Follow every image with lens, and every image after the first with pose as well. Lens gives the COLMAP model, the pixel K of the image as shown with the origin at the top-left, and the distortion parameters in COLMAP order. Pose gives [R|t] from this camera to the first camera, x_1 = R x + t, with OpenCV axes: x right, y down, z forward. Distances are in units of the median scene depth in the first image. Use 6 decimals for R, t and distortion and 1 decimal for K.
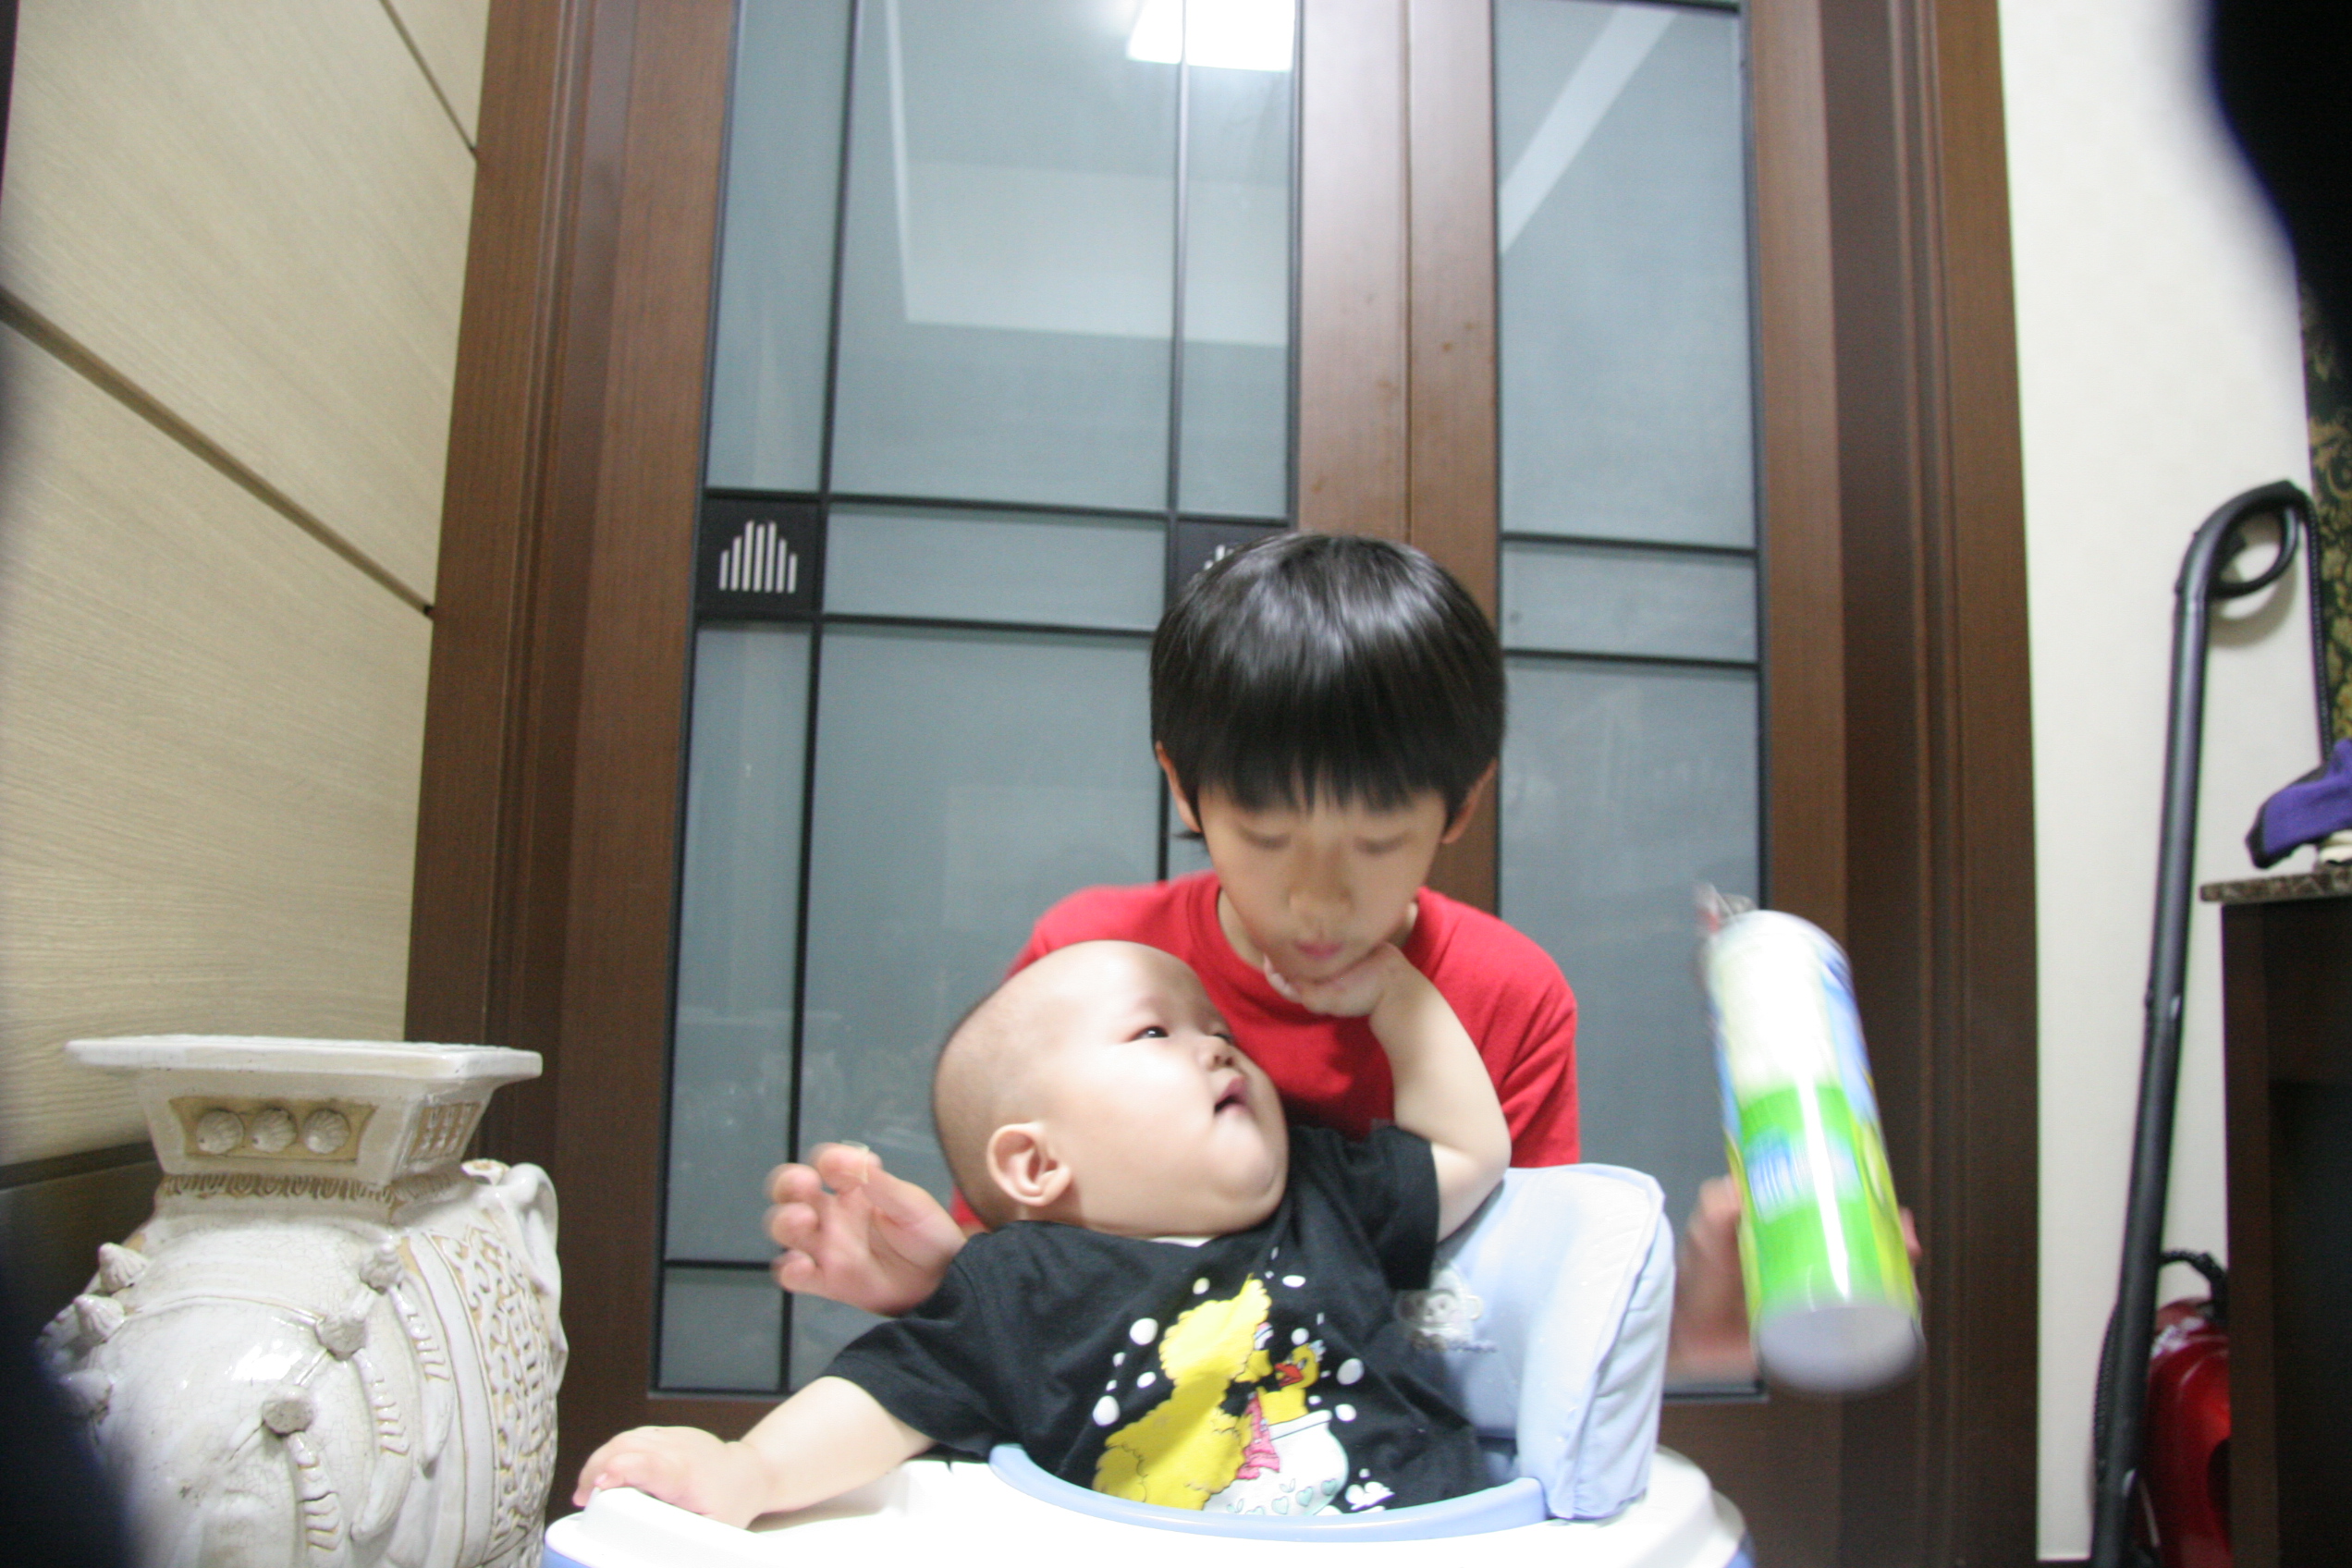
lens RADIAL K [[1833.4, 0, 1179.7], [0, 1833.4, 841.1], [0, 0, 1]] dist [-0.166823, 0.147927]
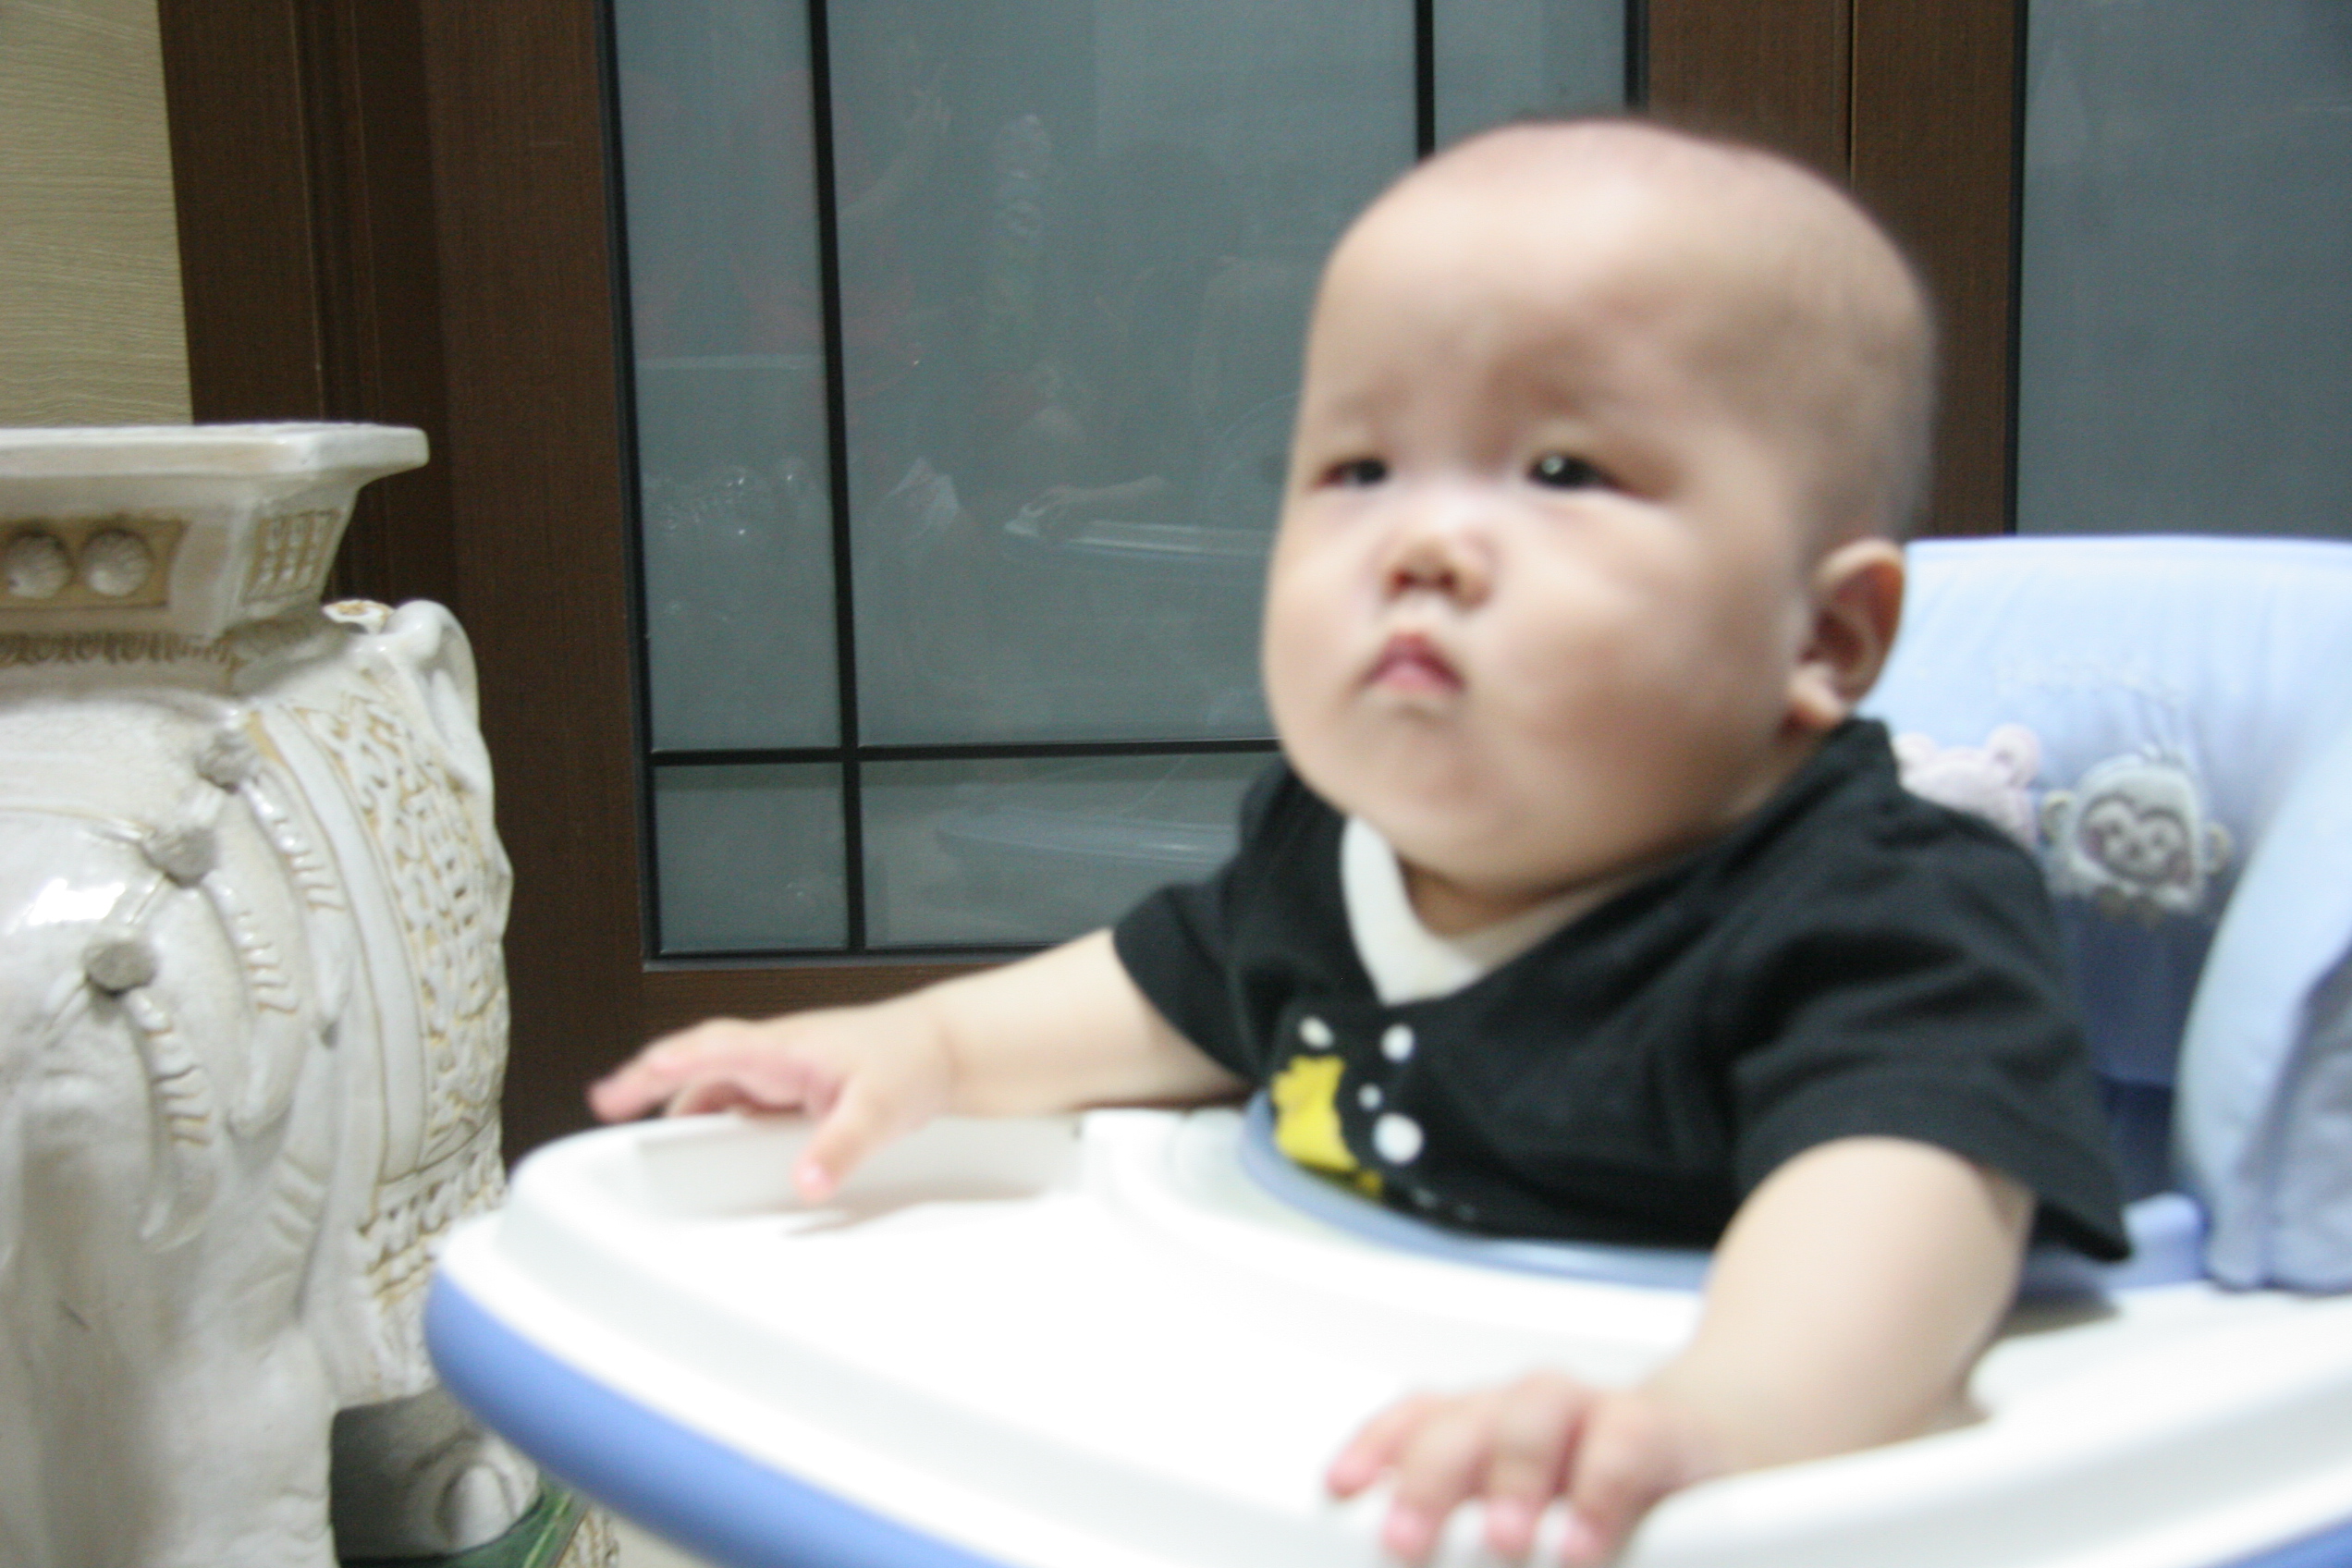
lens RADIAL K [[3407.0, 0, 1176.0], [0, 3407.0, 784.0], [0, 0, 1]] dist [0.106178, 0.076198]
pose [[0.991418, -0.041700, -0.123901, 0.074028], [0.069130, 0.971637, 0.226147, -0.022188], [0.110957, -0.232772, 0.966181, -0.235417]]
